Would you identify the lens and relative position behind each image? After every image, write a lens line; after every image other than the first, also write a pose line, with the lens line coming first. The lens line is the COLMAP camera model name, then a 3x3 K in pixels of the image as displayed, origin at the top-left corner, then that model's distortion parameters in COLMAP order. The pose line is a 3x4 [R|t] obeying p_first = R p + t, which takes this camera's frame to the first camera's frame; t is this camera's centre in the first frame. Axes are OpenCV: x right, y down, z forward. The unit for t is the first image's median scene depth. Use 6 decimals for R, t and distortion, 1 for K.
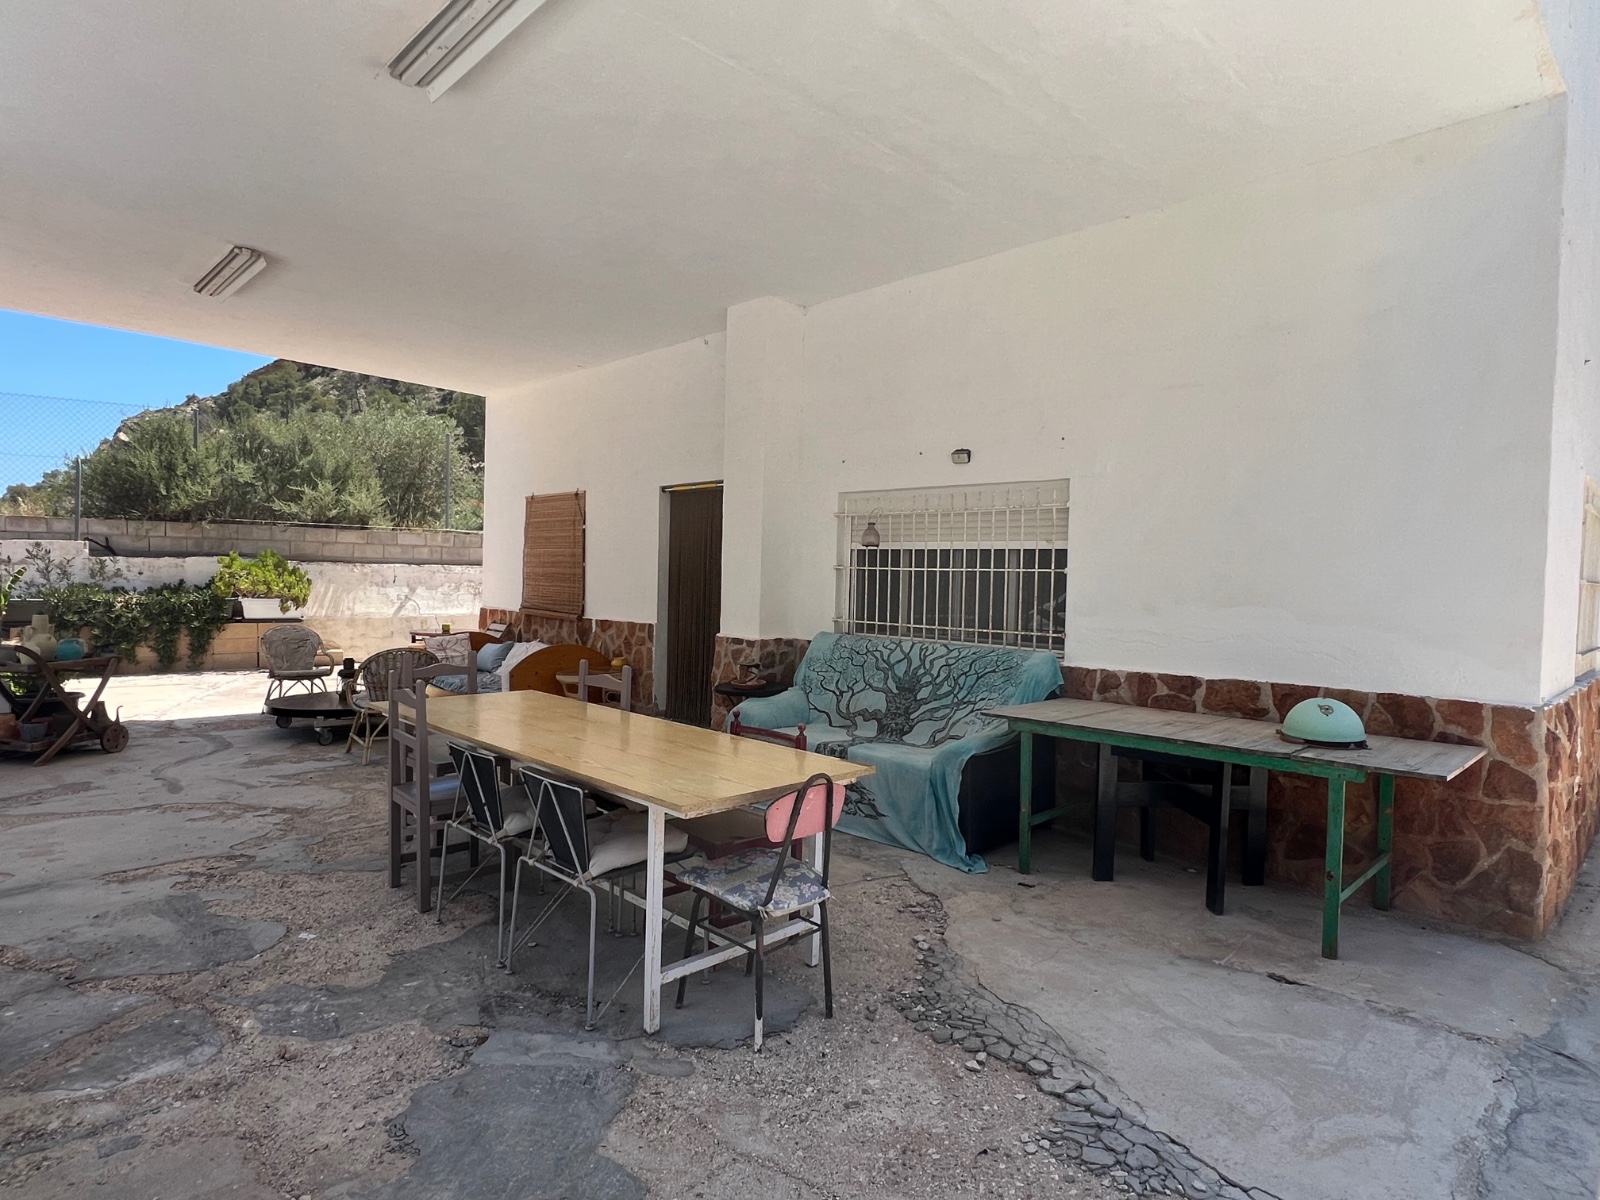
lens RADIAL K [[875.9, 0, 796.5], [0, 875.9, 602.3], [0, 0, 1]] dist [0.002359, 0.000167]
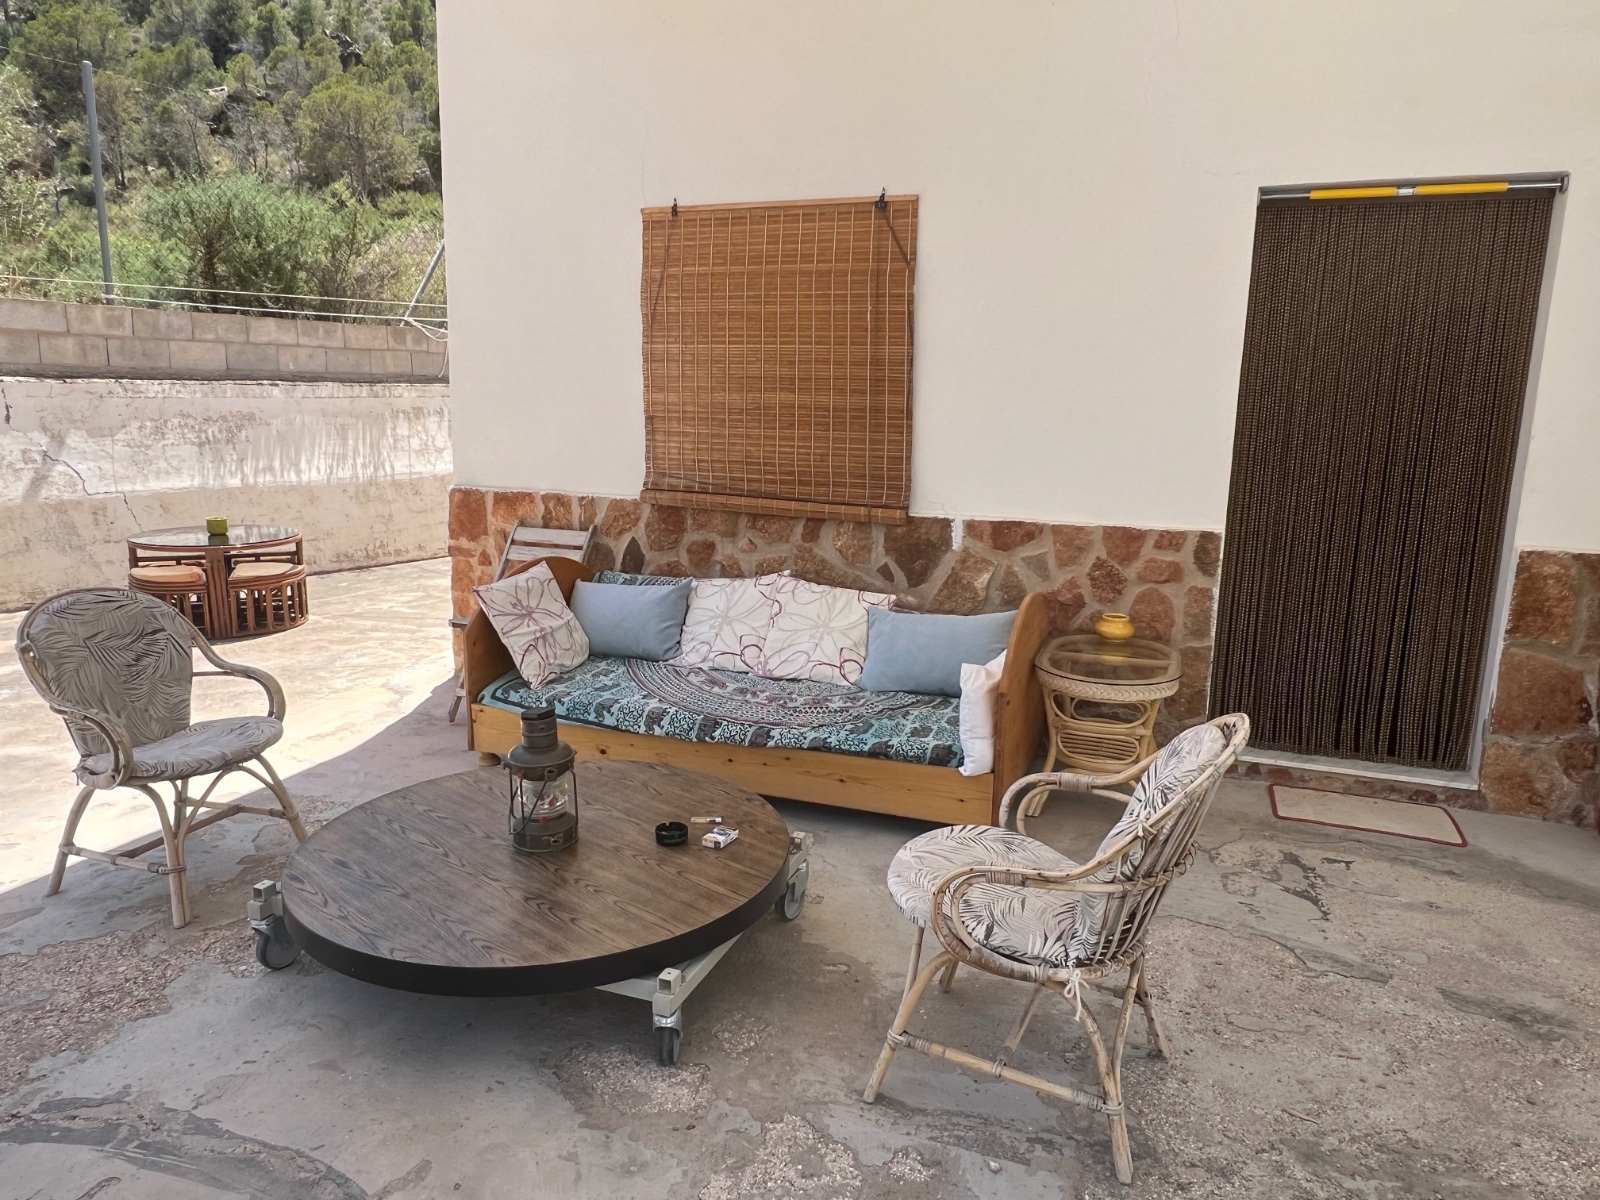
lens RADIAL K [[1047.8, 0, 797.0], [0, 1047.8, 605.8], [0, 0, 1]] dist [-0.007198, 0.001388]
pose [[0.905229, -0.086385, 0.416050, -0.497918], [0.013025, 0.984298, 0.176032, -0.028208], [-0.424724, -0.153931, 0.892141, 0.566286]]
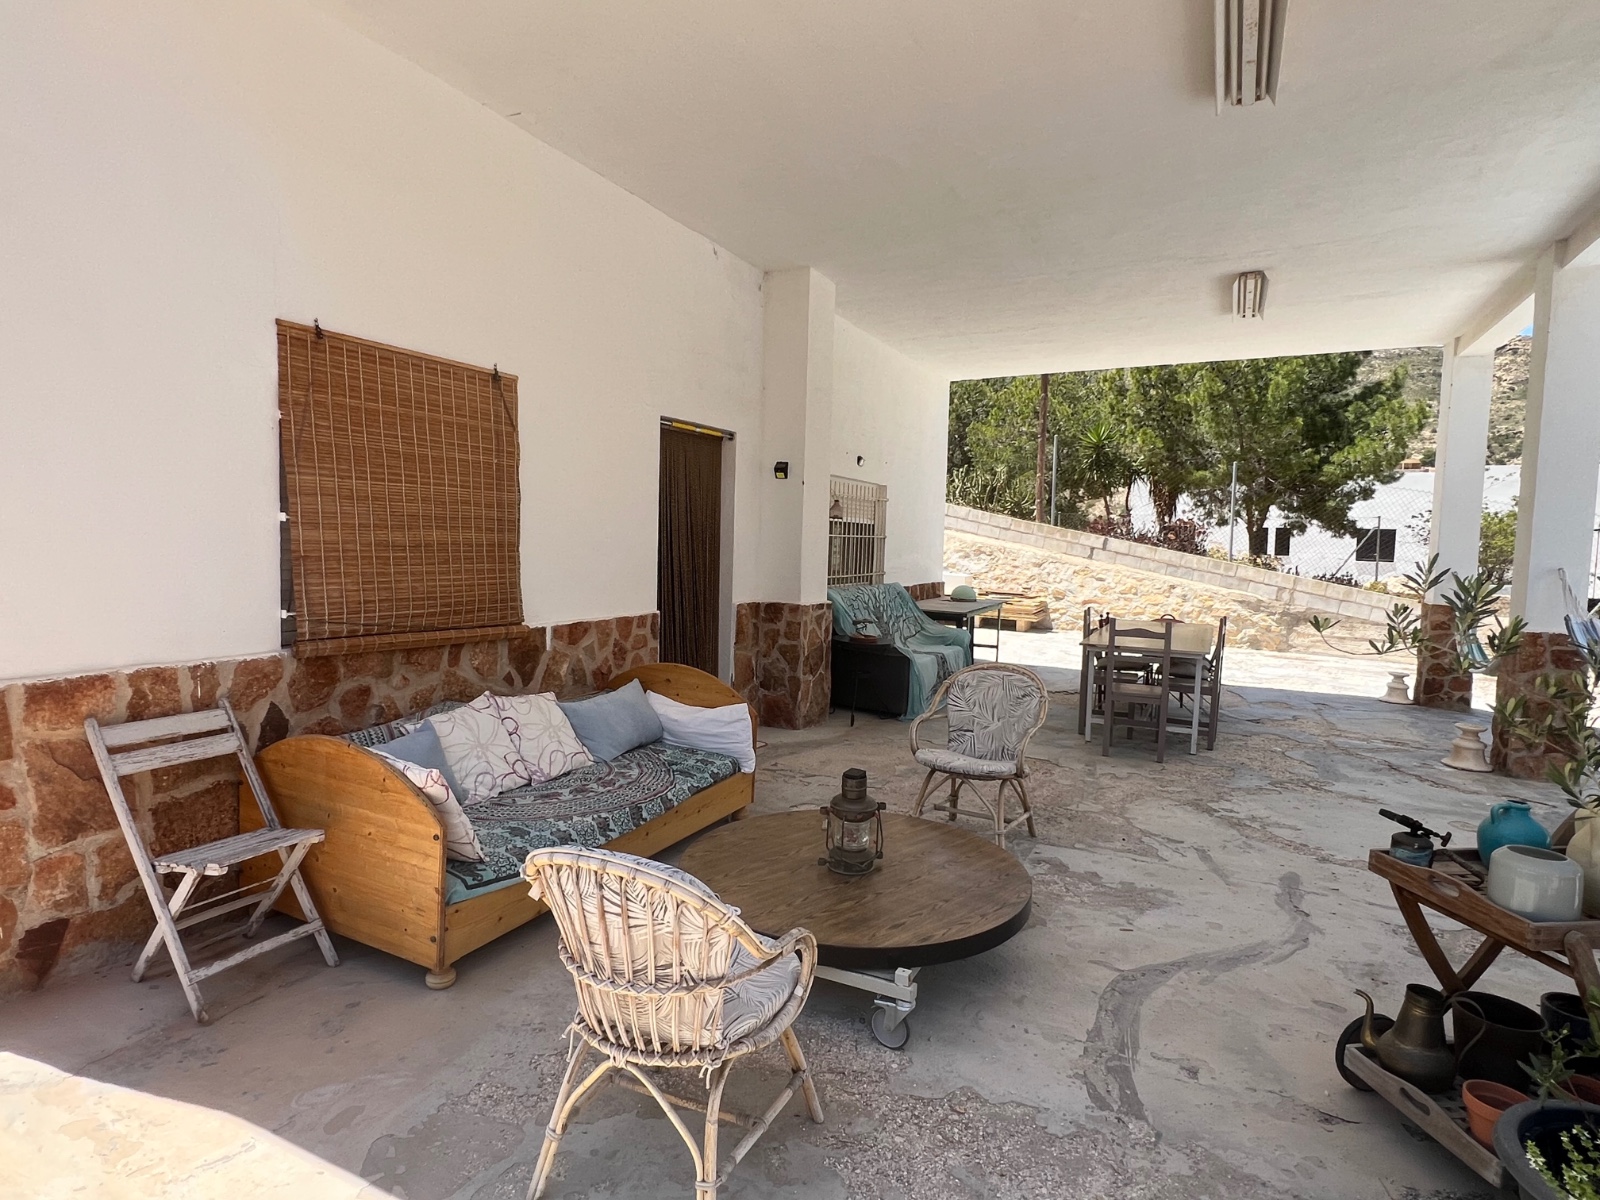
lens RADIAL K [[875.9, 0, 791.9], [0, 875.9, 598.0], [0, 0, 1]] dist [0.002359, 0.000167]
pose [[-0.321299, -0.099257, 0.941762, -0.765735], [-0.009007, 0.994767, 0.101771, -0.053153], [-0.946935, 0.024217, -0.320512, 1.003134]]
